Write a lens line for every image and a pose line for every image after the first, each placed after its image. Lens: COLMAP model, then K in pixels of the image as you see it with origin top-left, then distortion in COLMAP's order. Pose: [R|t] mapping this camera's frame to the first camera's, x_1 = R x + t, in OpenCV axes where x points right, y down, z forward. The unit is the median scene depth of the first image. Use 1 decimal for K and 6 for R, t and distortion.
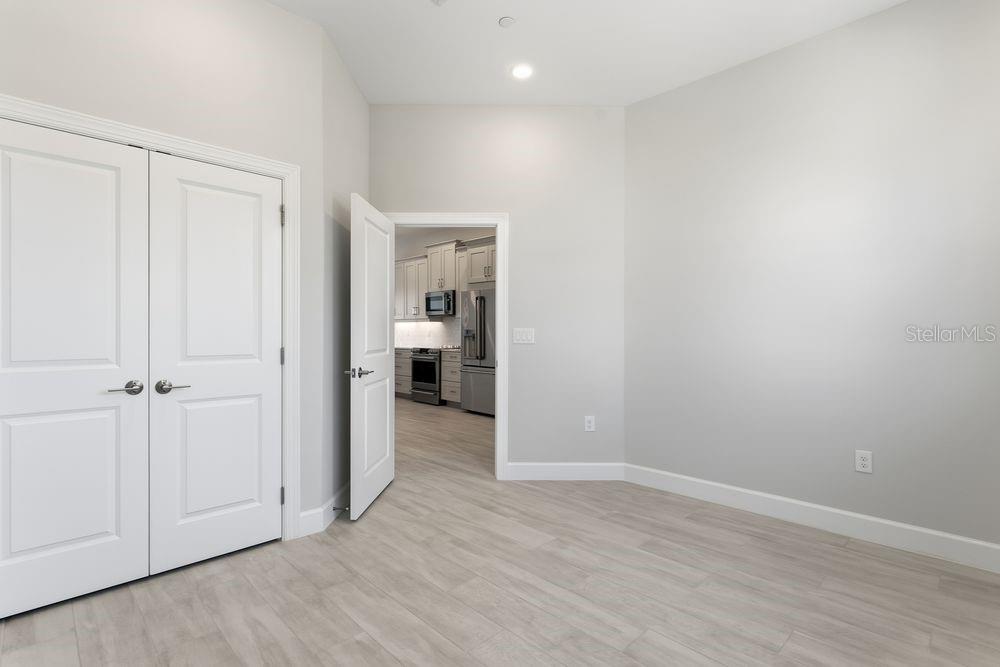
lens RADIAL K [[478.1, 0, 496.7], [0, 478.1, 337.2], [0, 0, 1]] dist [0.000438, -0.000512]
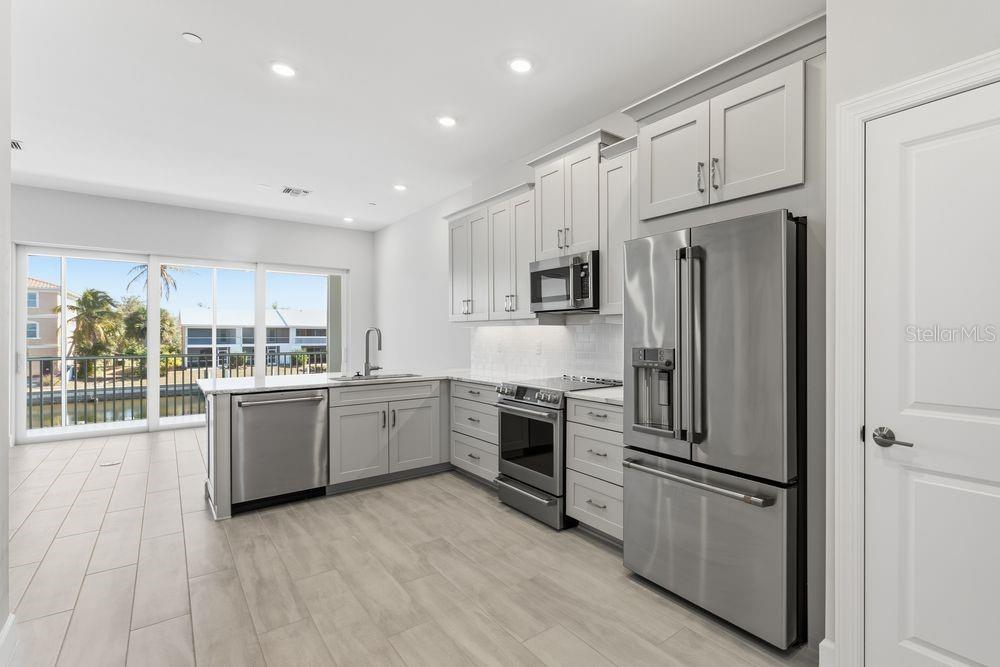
lens RADIAL K [[478.1, 0, 499.6], [0, 478.1, 335.1], [0, 0, 1]] dist [0.000438, -0.000512]
pose [[0.974105, -0.002144, -0.226085, -0.076713], [0.000424, 0.999971, -0.007659, -0.019972], [0.226095, 0.007364, 0.974077, 0.568721]]
